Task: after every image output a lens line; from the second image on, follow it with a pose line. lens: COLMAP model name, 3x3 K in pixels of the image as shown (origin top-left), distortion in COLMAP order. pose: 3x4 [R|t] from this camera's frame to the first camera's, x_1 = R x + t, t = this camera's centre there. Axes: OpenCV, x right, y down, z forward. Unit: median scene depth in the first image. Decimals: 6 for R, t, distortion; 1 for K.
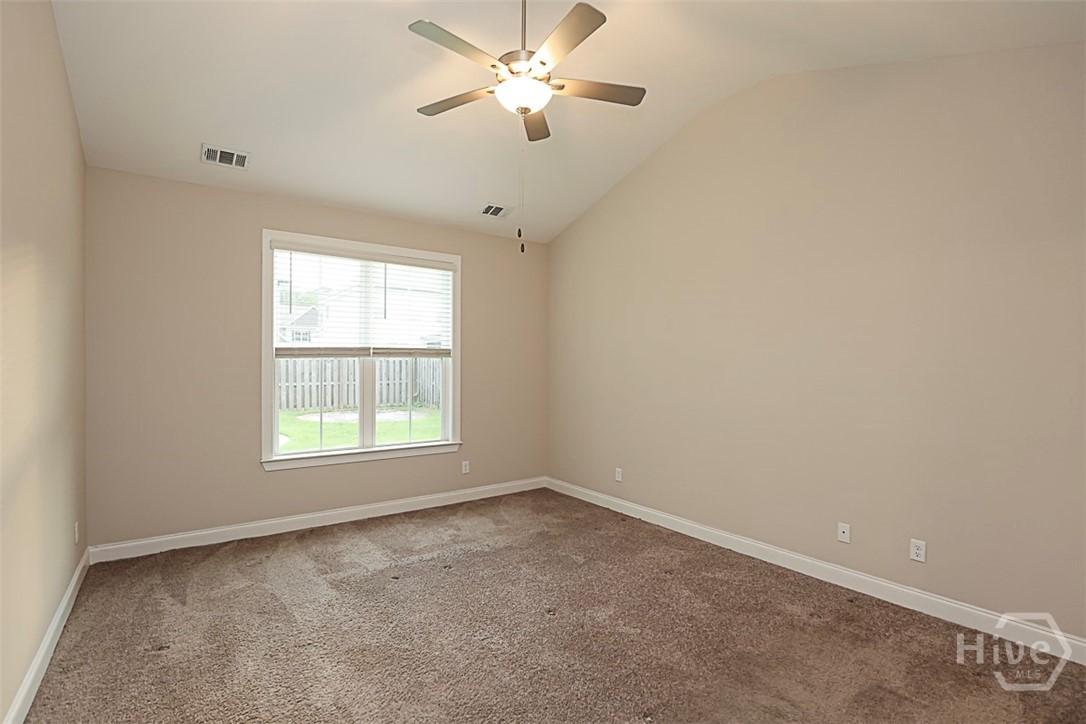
lens RADIAL K [[535.0, 0, 546.5], [0, 535.0, 369.0], [0, 0, 1]] dist [-0.028022, 0.000349]
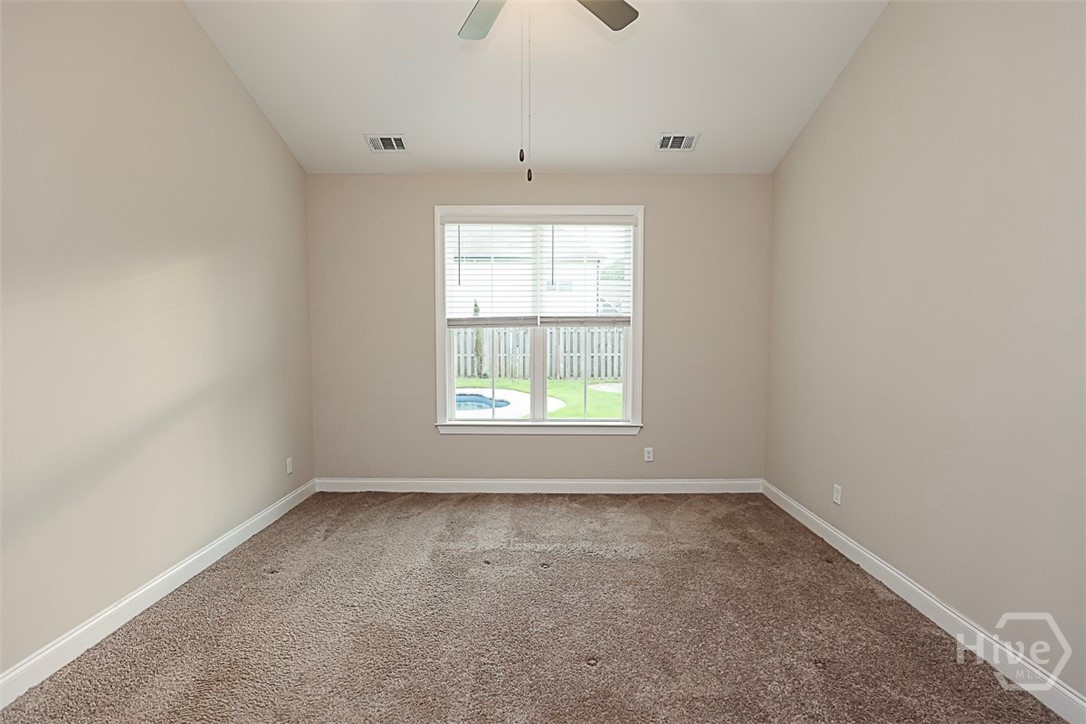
lens RADIAL K [[535.0, 0, 546.5], [0, 535.0, 369.0], [0, 0, 1]] dist [-0.028022, 0.000349]
pose [[0.788835, 0.036187, -0.613539, 0.271617], [-0.004778, 0.998596, 0.052754, 0.002886], [0.614587, -0.038682, 0.787900, 0.256592]]
